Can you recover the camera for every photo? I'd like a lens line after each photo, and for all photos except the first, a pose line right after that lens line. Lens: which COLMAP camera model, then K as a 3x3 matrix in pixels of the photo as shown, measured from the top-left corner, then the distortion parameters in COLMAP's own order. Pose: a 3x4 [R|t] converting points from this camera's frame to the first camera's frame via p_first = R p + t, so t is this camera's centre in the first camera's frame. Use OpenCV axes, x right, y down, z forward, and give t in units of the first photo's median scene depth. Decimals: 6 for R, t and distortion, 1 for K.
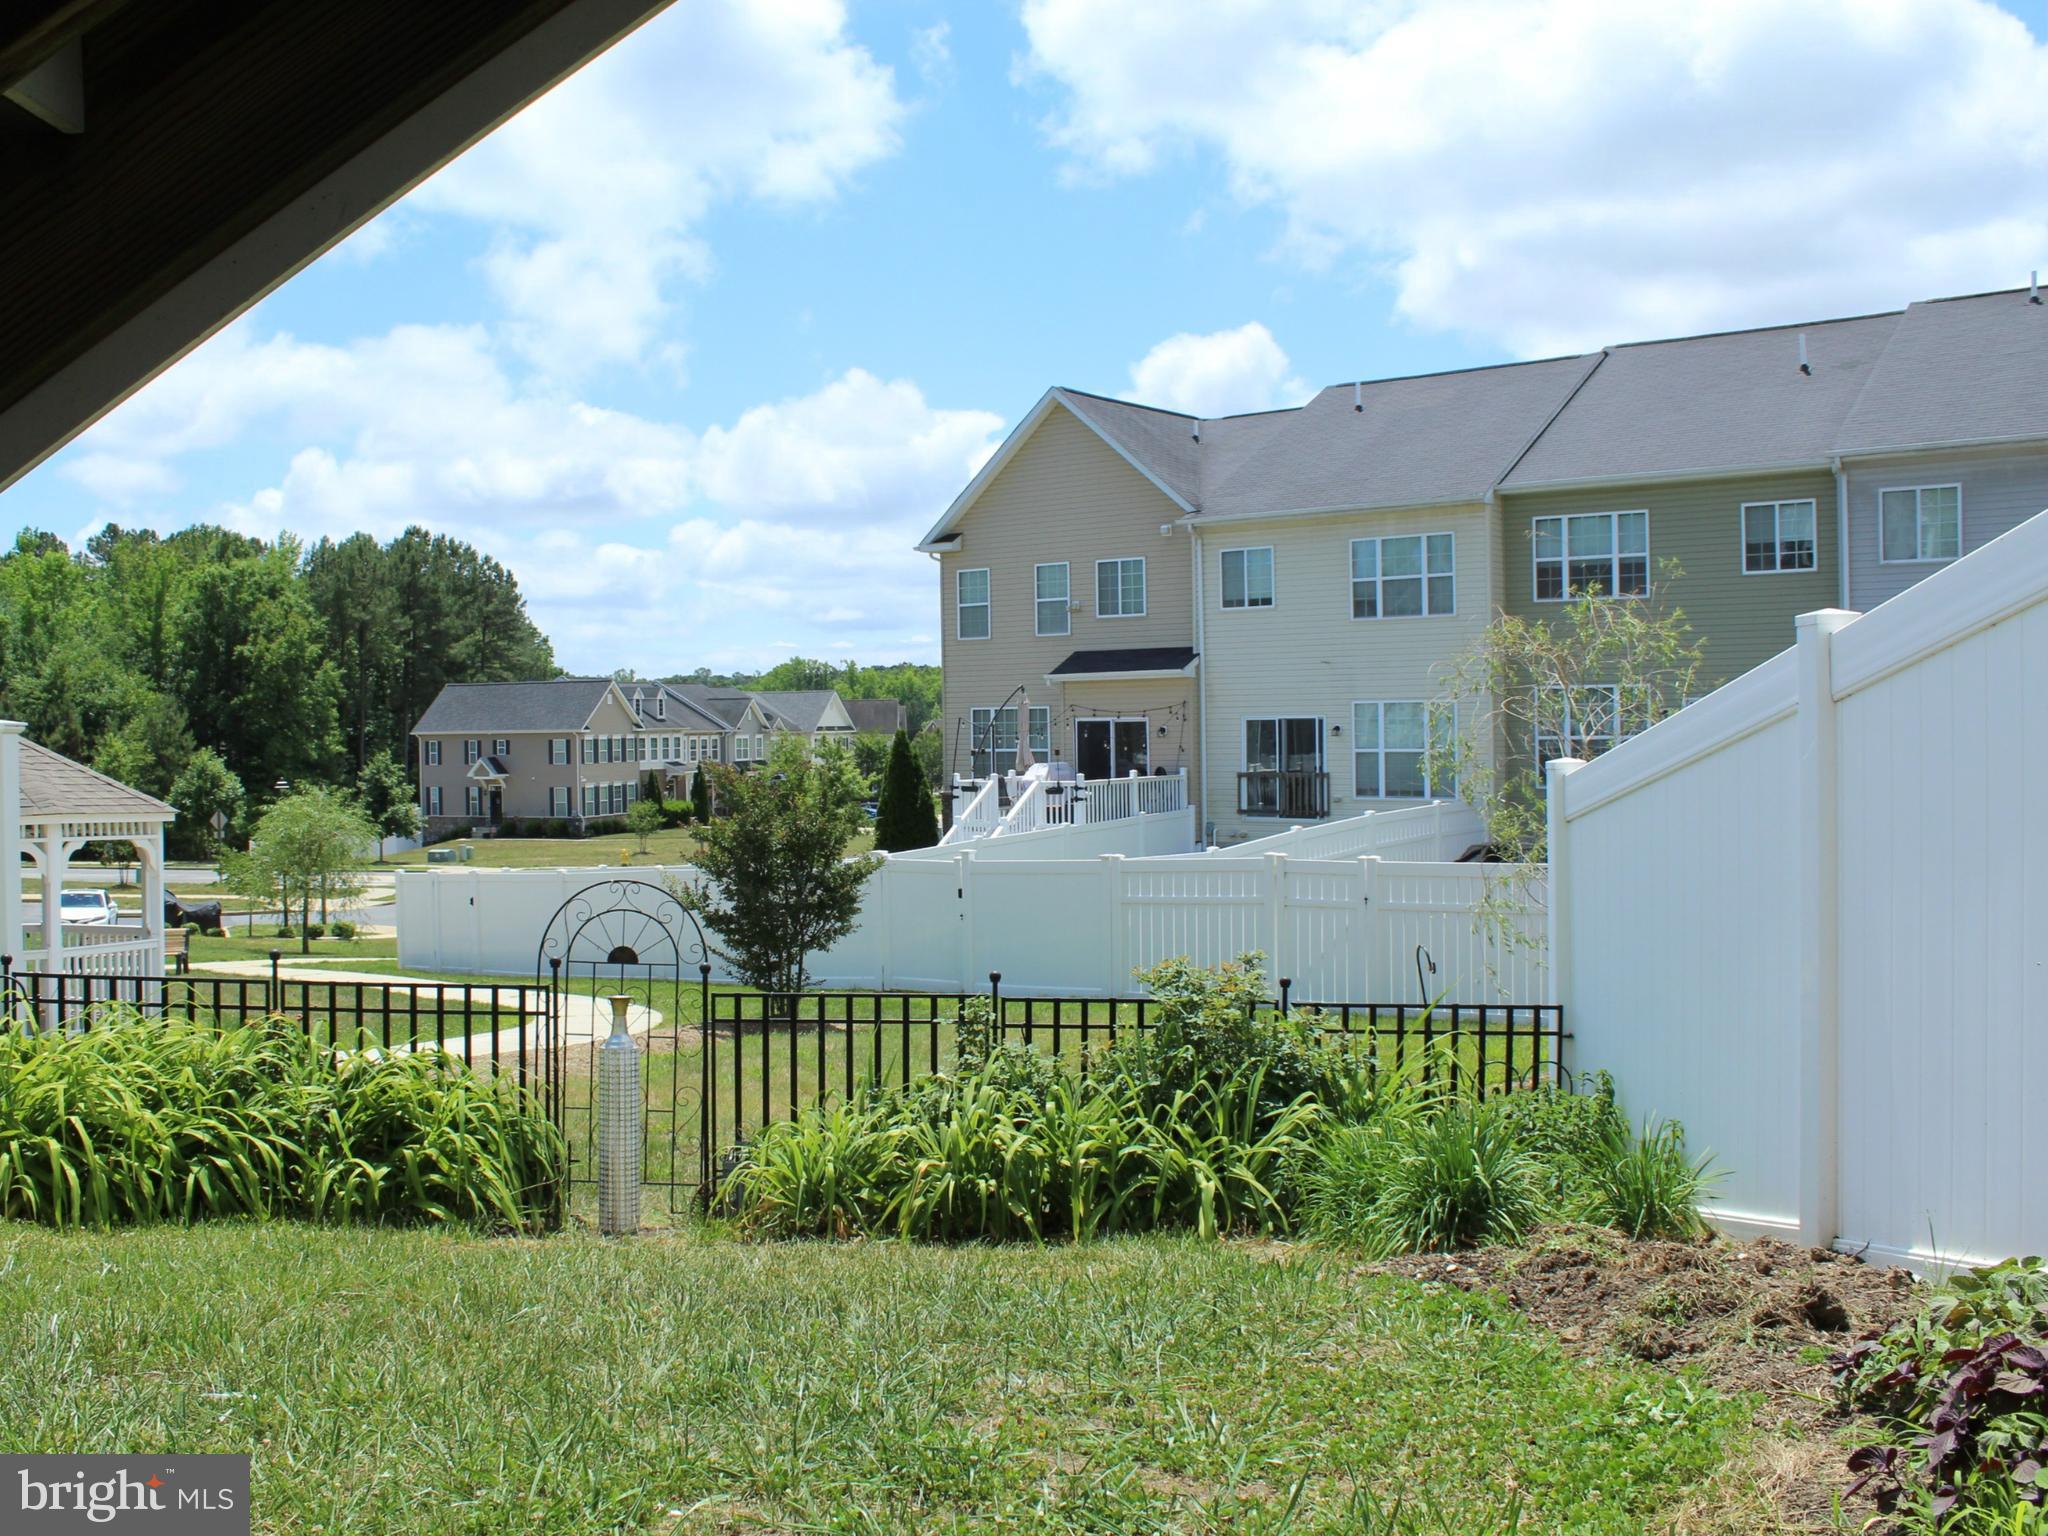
lens RADIAL K [[1920.0, 0, 936.5], [0, 1920.0, 756.7], [0, 0, 1]] dist [-0.165353, 0.150244]
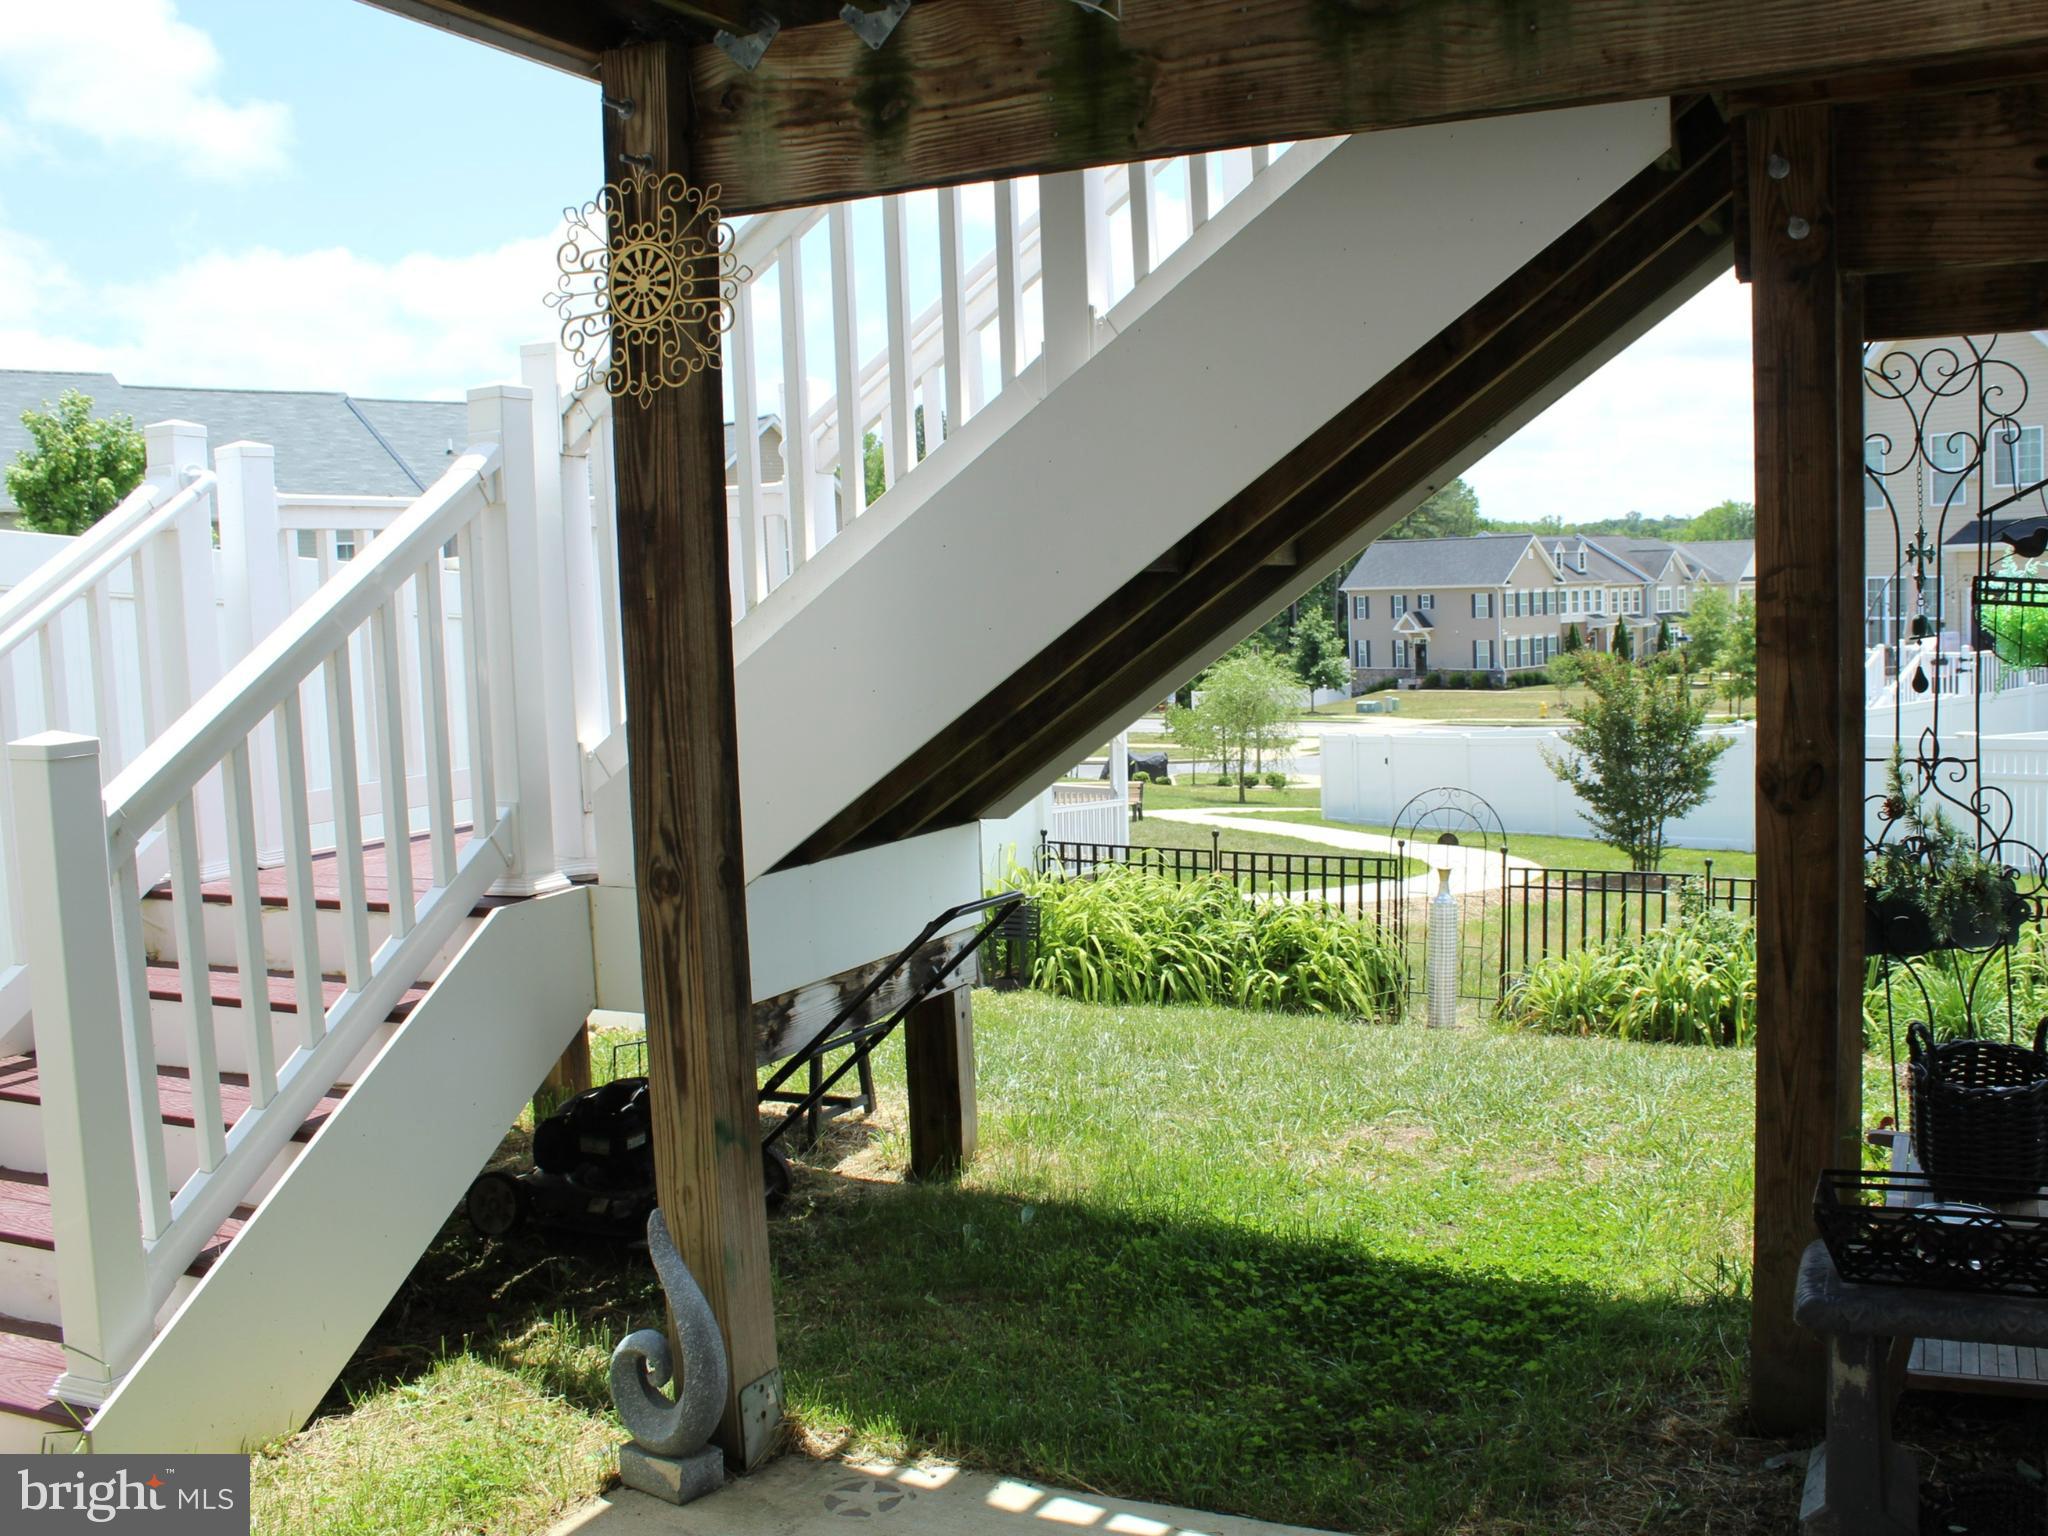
lens RADIAL K [[2021.1, 0, 1024.0], [0, 2021.1, 768.0], [0, 0, 1]] dist [-0.167022, 0.163172]
pose [[0.908356, 0.018236, -0.417800, 0.180186], [0.020530, 0.995900, 0.088105, -0.091441], [0.417693, -0.088608, 0.904257, -0.511444]]
